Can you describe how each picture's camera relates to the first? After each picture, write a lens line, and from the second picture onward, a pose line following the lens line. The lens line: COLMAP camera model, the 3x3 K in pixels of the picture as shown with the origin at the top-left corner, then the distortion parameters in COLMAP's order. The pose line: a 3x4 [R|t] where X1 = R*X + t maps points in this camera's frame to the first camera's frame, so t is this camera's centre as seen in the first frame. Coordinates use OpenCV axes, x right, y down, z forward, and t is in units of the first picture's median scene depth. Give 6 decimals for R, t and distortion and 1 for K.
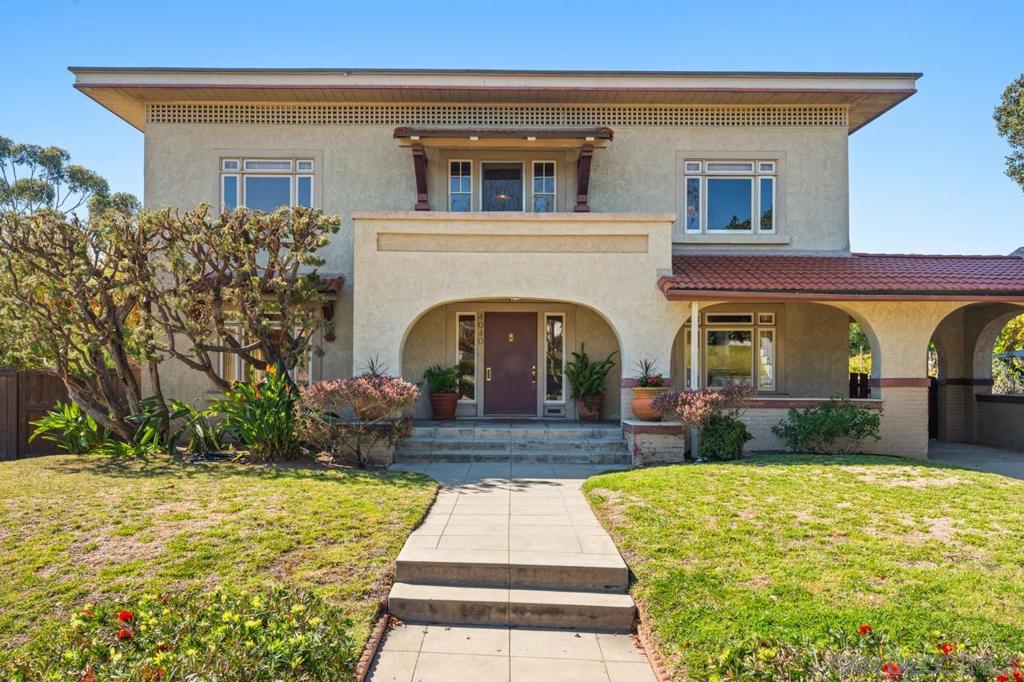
lens RADIAL K [[849.5, 0, 509.3], [0, 849.5, 369.0], [0, 0, 1]] dist [0.011485, 0.004854]
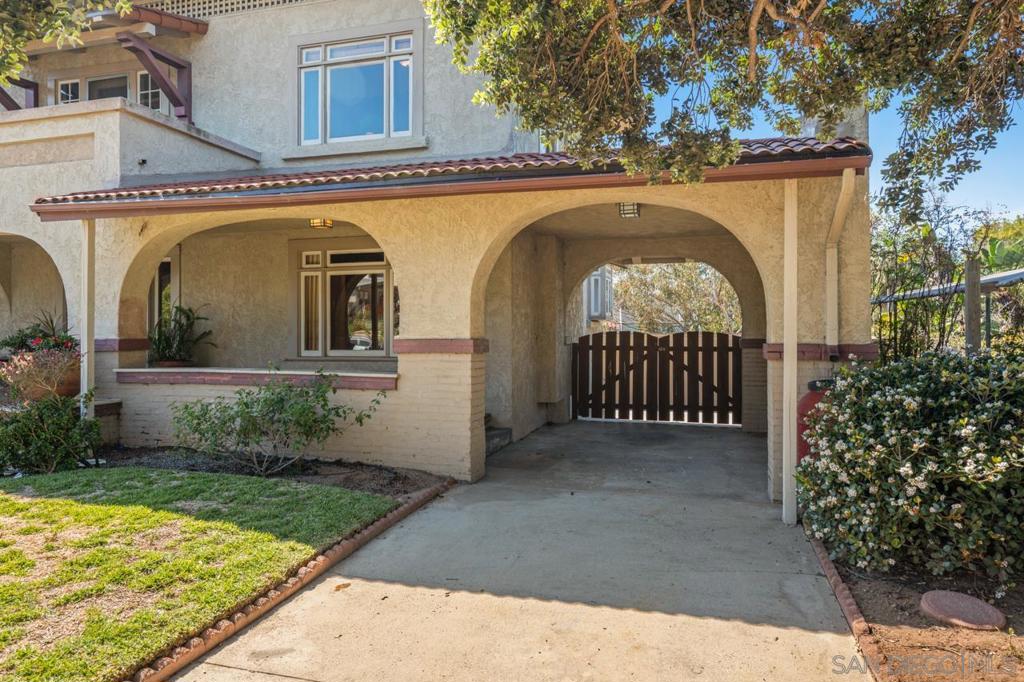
lens RADIAL K [[663.9, 0, 512.6], [0, 663.9, 334.2], [0, 0, 1]] dist [-0.000781, 0.000485]
pose [[0.957953, -0.003017, -0.286910, 0.645054], [0.003989, 0.999988, 0.002805, 0.006404], [0.286898, -0.003832, 0.957953, 0.575984]]
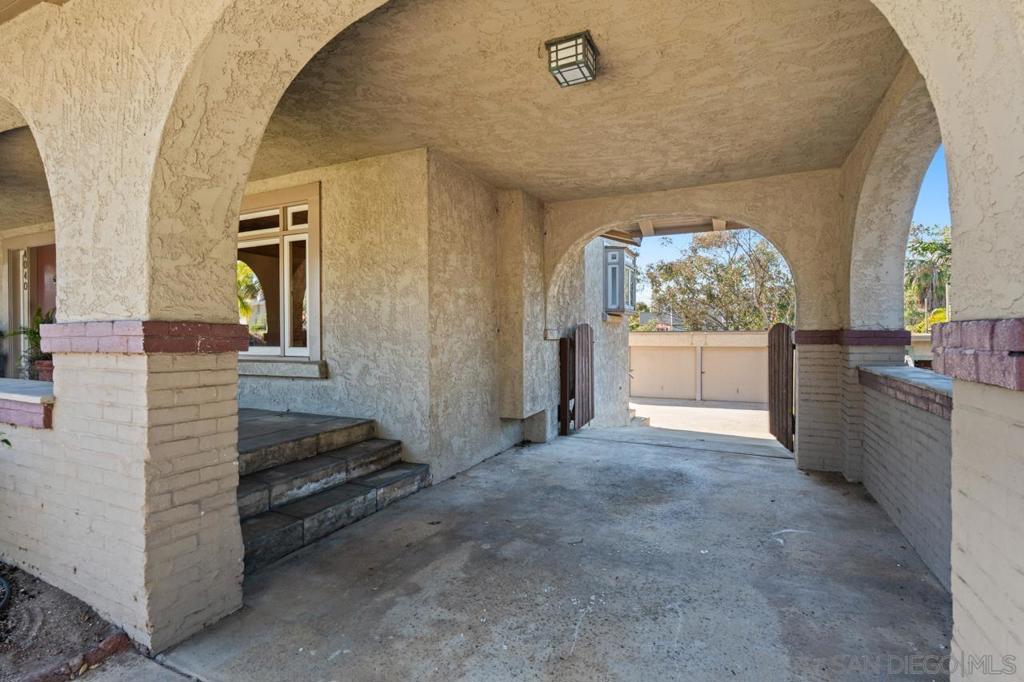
lens RADIAL K [[502.5, 0, 512.0], [0, 502.5, 341.0], [0, 0, 1]] dist [-0.000148, 0.000028]
pose [[0.902575, -0.002008, -0.430528, 0.646839], [0.008531, 0.999876, 0.013221, 0.015889], [0.430448, -0.015606, 0.902480, 0.911422]]
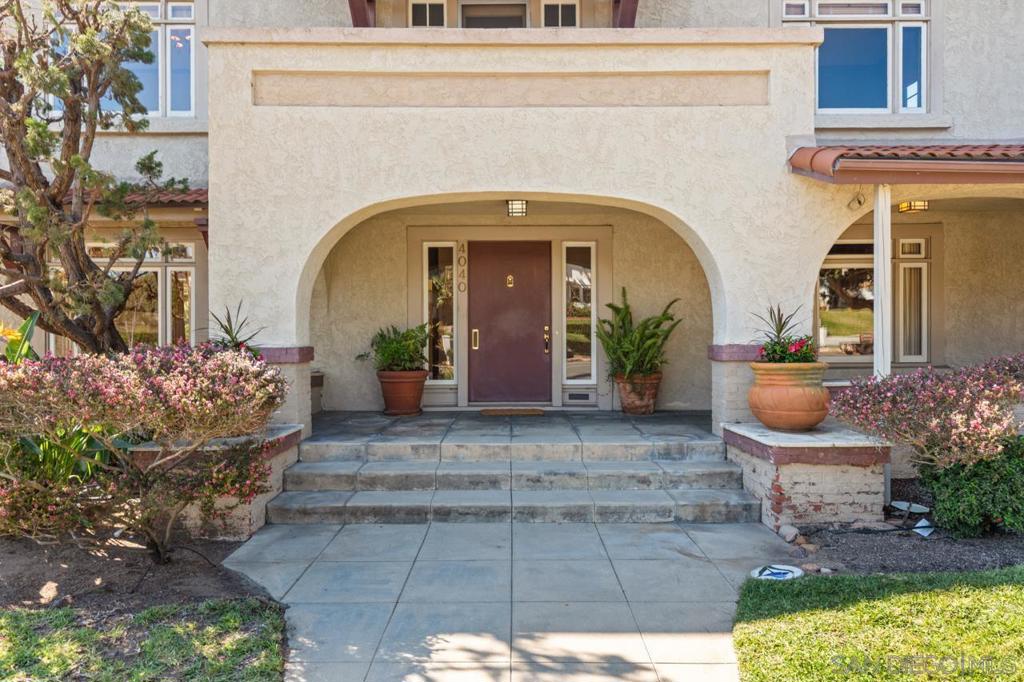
lens RADIAL K [[680.5, 0, 512.0], [0, 680.5, 341.0], [0, 0, 1]] dist [0.004513, 0.001043]
pose [[0.999959, -0.008453, 0.003160, 0.001711], [0.008430, 0.999937, 0.007476, 0.004379], [-0.003223, -0.007449, 0.999967, 0.576178]]
